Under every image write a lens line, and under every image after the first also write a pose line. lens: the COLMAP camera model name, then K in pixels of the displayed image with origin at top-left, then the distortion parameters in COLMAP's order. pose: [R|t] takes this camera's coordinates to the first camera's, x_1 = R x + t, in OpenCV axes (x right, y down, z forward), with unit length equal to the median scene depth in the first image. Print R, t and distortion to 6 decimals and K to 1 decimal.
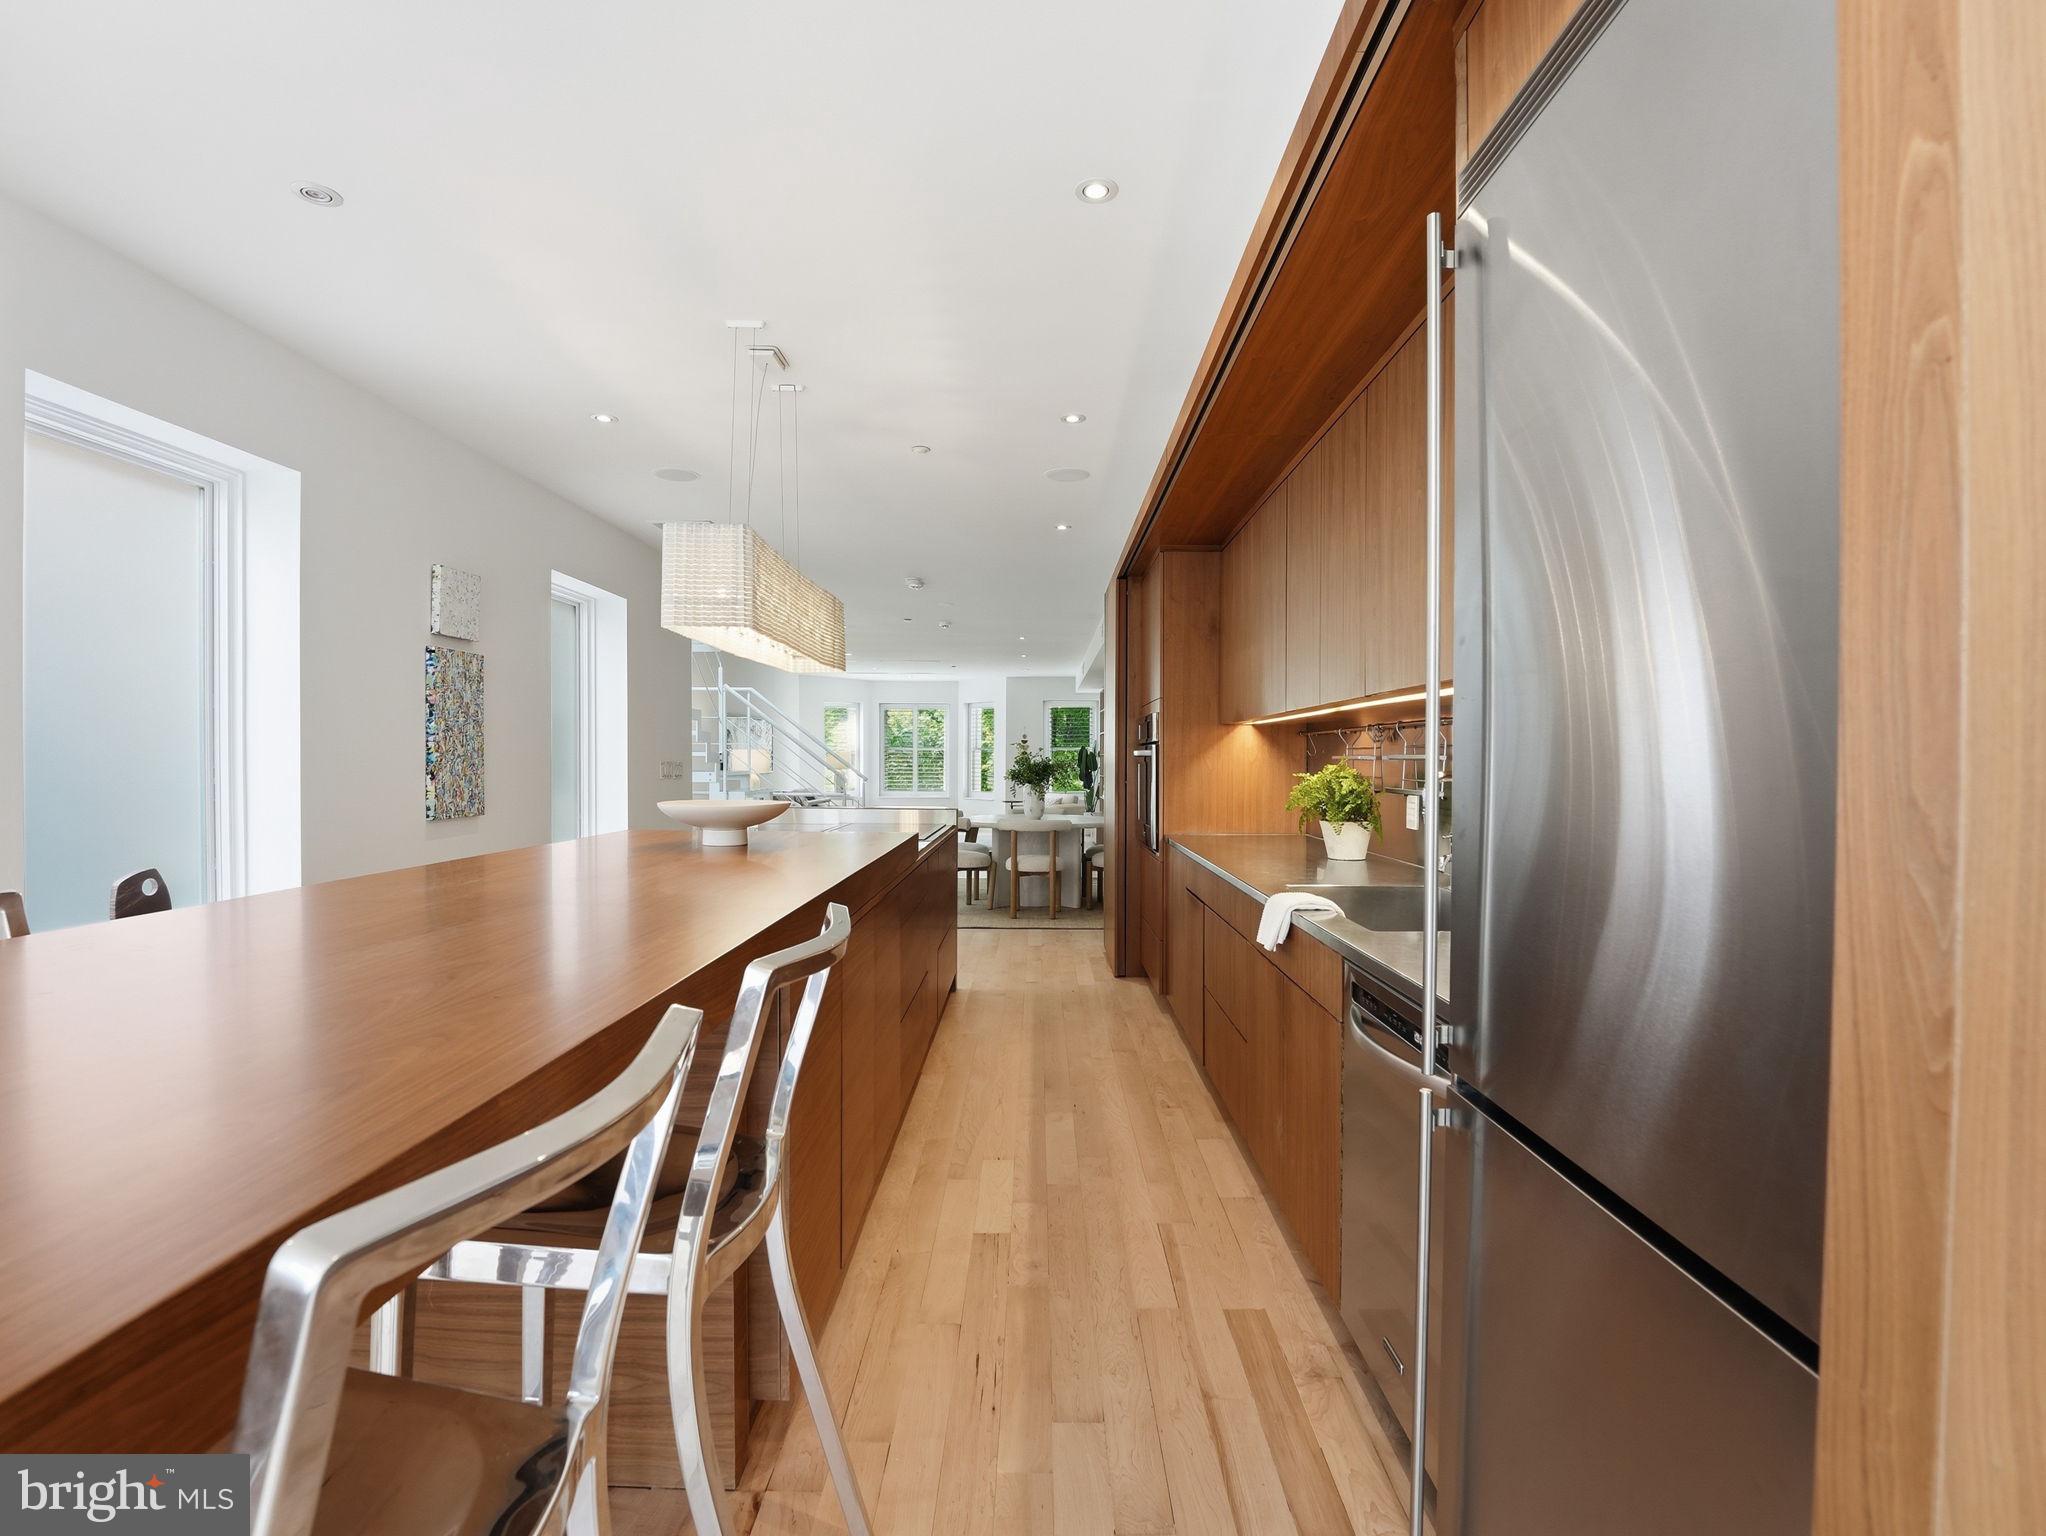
lens RADIAL K [[938.3, 0, 1023.0], [0, 938.3, 768.0], [0, 0, 1]] dist [-0.029205, 0.000186]
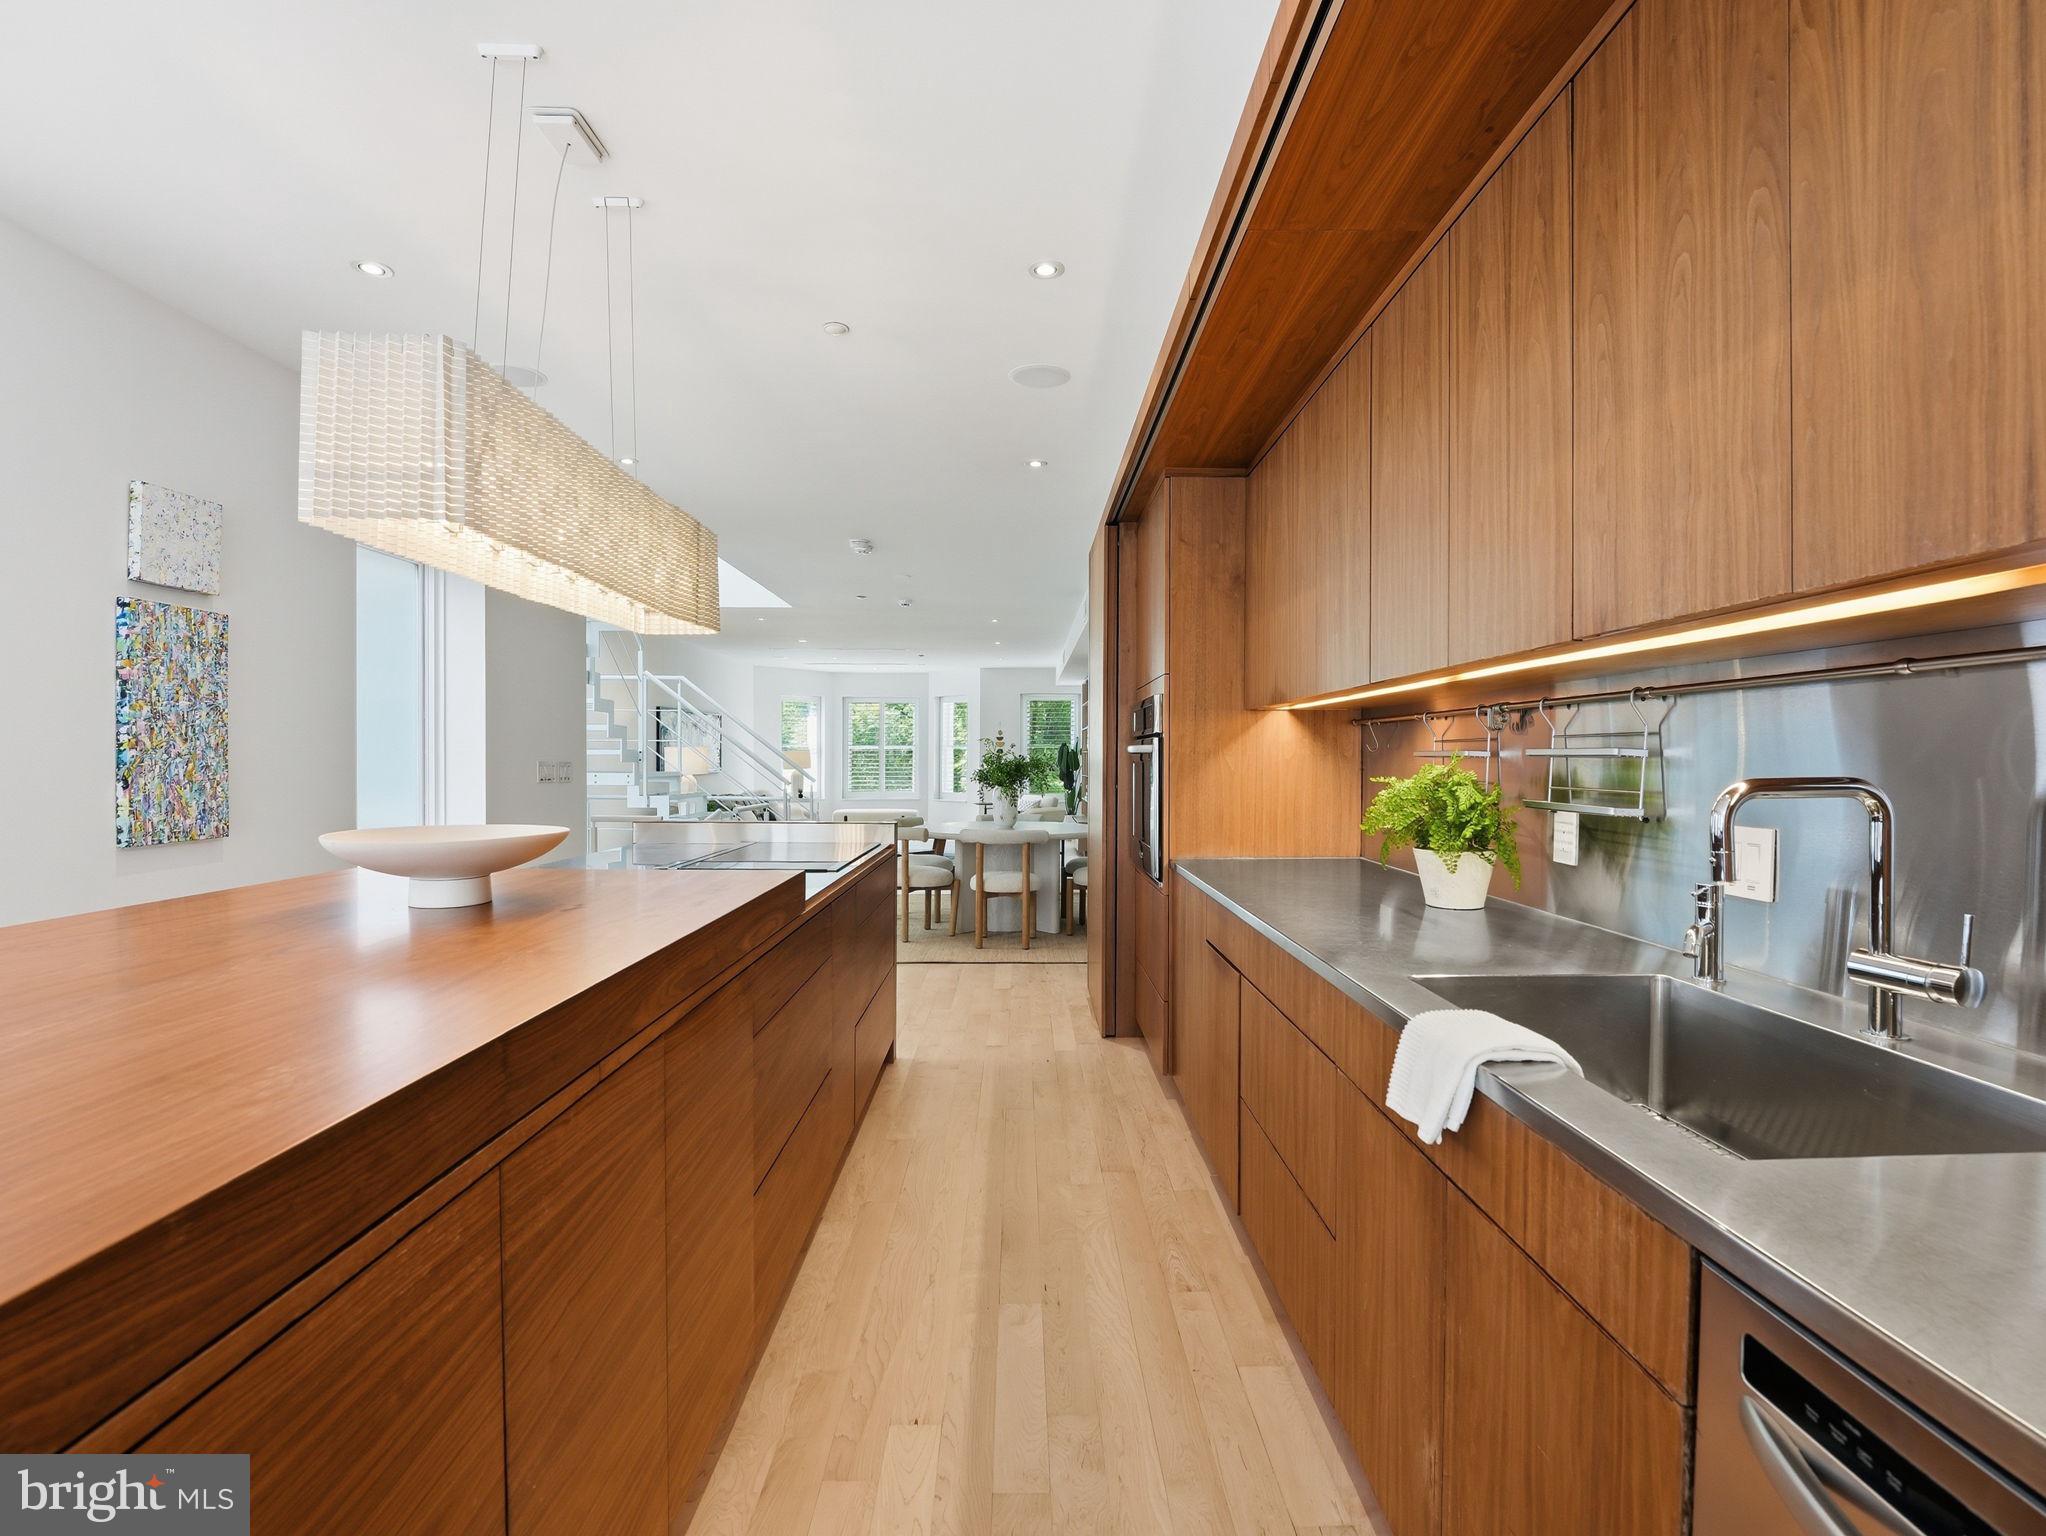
lens RADIAL K [[942.8, 0, 991.3], [0, 942.8, 803.2], [0, 0, 1]] dist [-0.001439, -0.000088]
pose [[0.999899, -0.001854, -0.014104, 0.018828], [0.002402, 0.999238, 0.038960, -0.002185], [0.014021, -0.038990, 0.999141, 0.243301]]
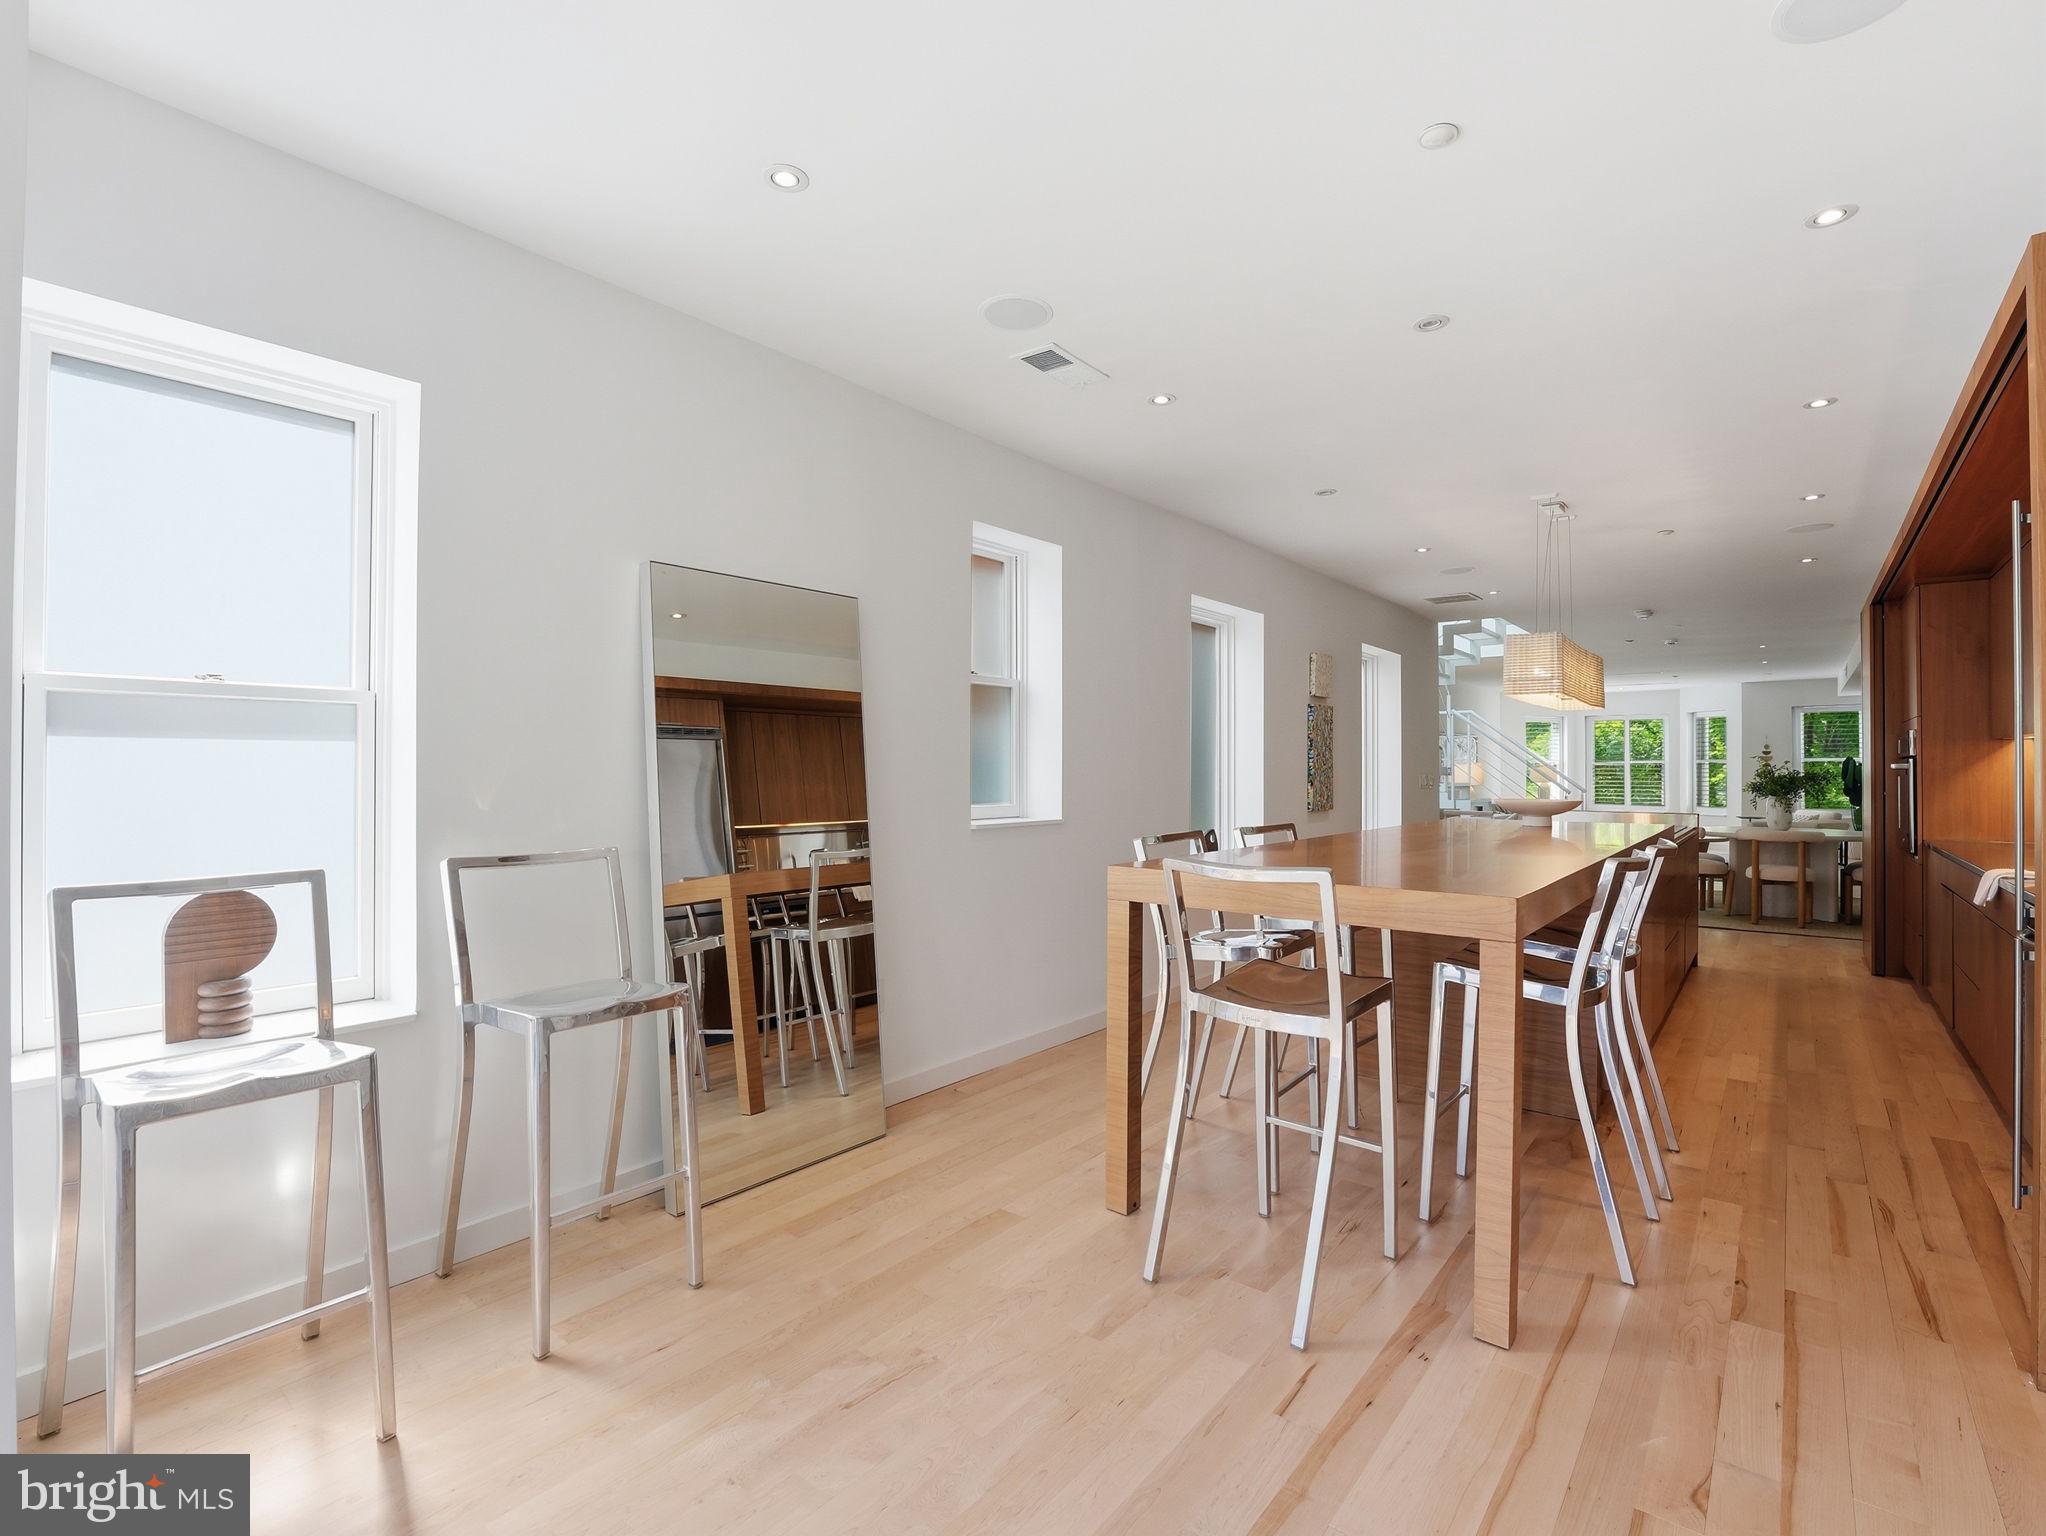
lens RADIAL K [[938.3, 0, 1023.0], [0, 938.3, 768.0], [0, 0, 1]] dist [-0.029205, 0.000186]
pose [[0.778959, -0.005935, -0.627046, -0.002125], [-0.003201, 0.999905, -0.013442, 0.003977], [0.627066, 0.012478, 0.778866, -0.465815]]
